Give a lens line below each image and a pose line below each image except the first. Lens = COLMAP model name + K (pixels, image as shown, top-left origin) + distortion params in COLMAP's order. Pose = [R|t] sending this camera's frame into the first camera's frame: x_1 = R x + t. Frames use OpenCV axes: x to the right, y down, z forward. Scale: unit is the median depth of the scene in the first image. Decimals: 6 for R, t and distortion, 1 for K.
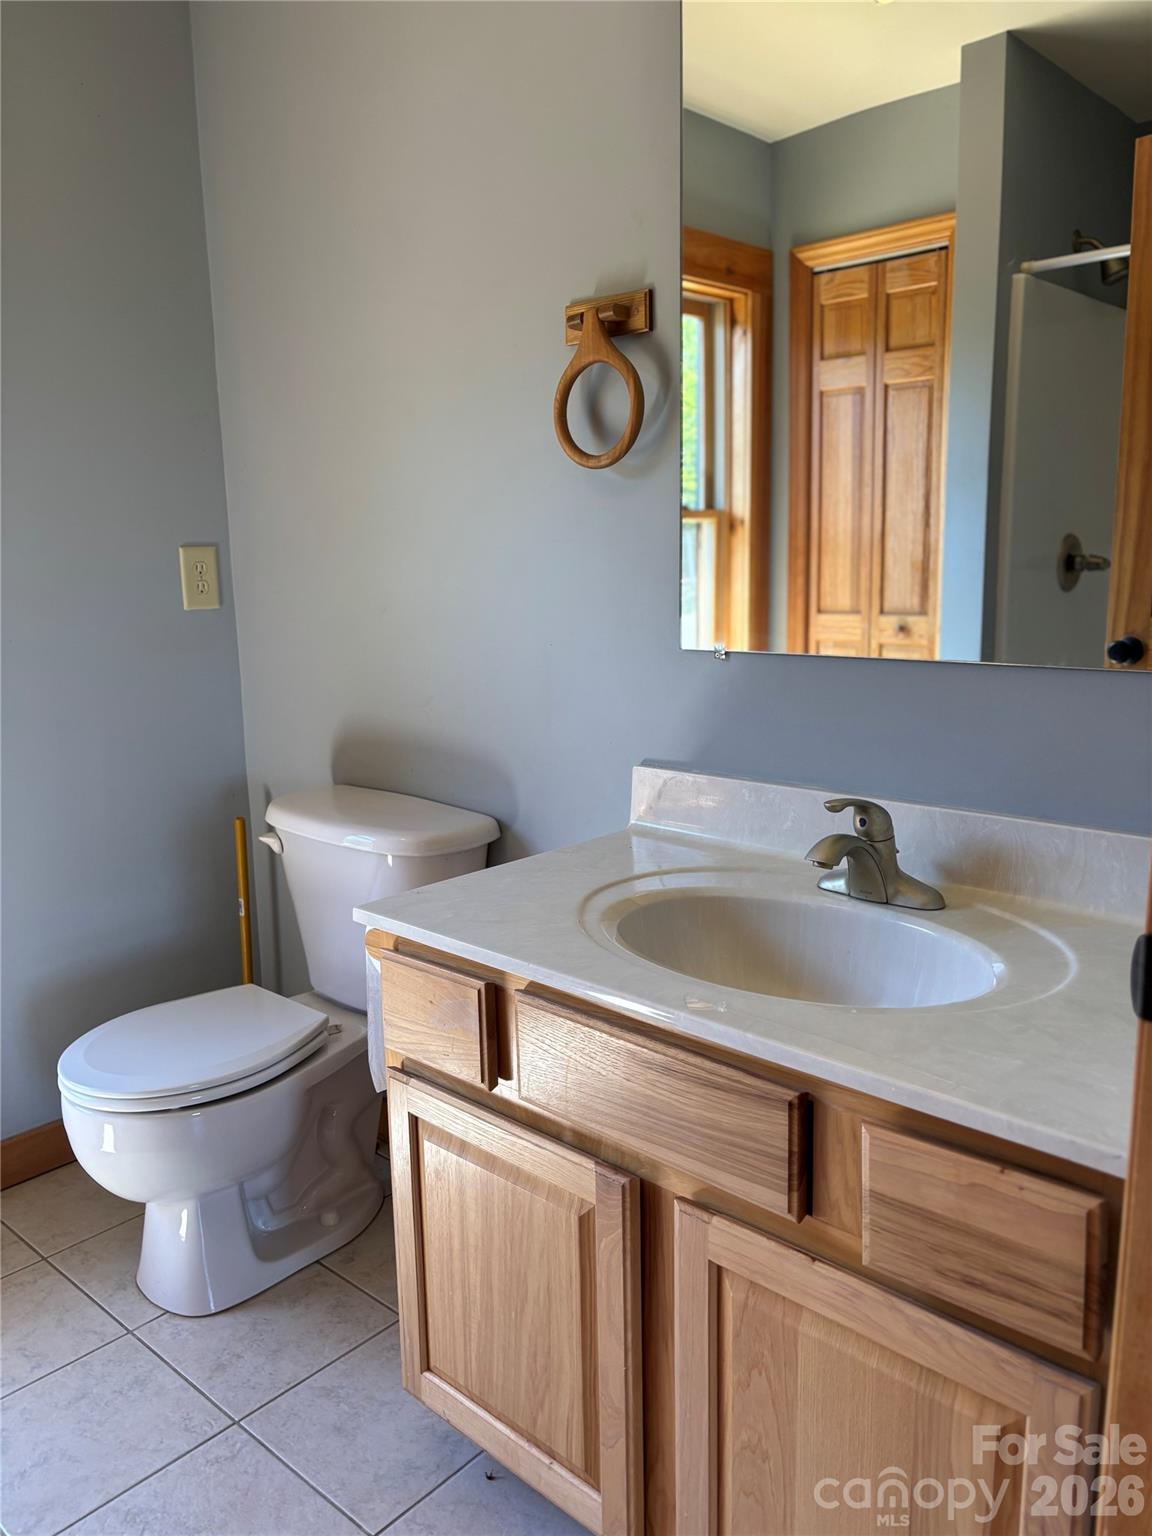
lens RADIAL K [[1161.4, 0, 584.6], [0, 1161.4, 757.0], [0, 0, 1]] dist [0.060381, -0.064670]
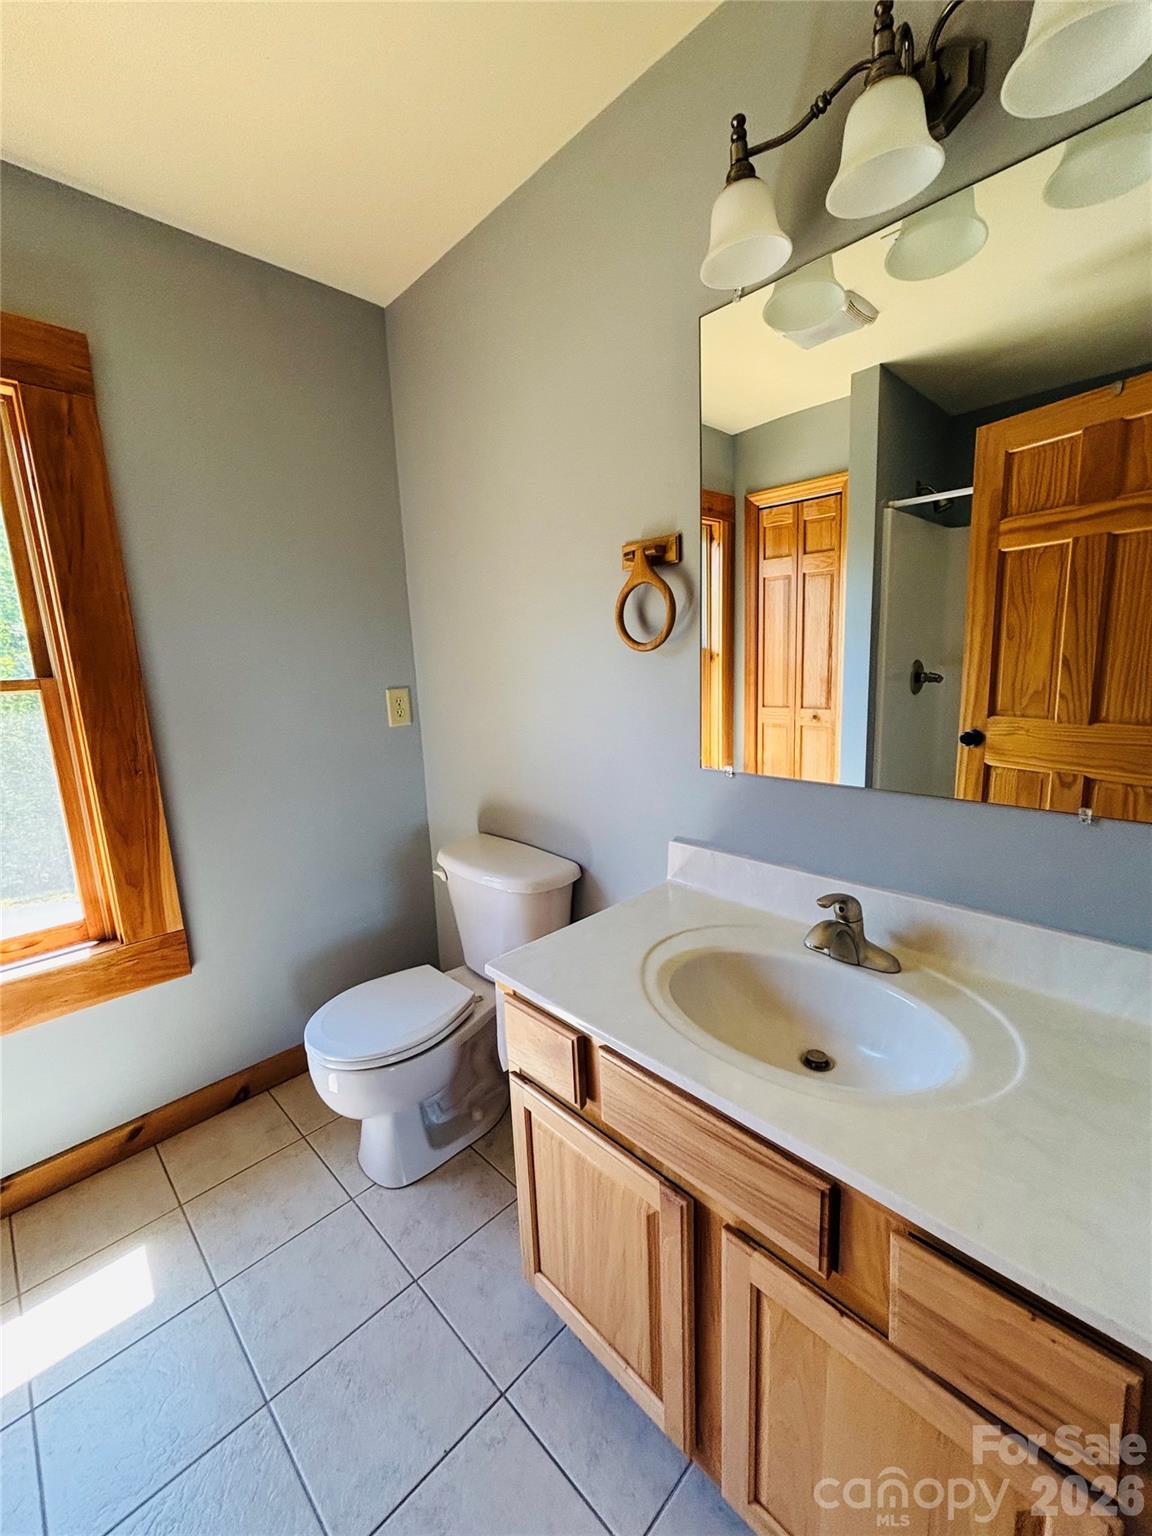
lens RADIAL K [[623.4, 0, 582.4], [0, 623.4, 756.1], [0, 0, 1]] dist [0.002665, -0.000585]
pose [[0.998268, -0.008465, -0.058218, -0.024591], [0.007875, 0.999915, -0.010362, -0.104541], [0.058301, 0.009886, 0.998250, 0.187220]]
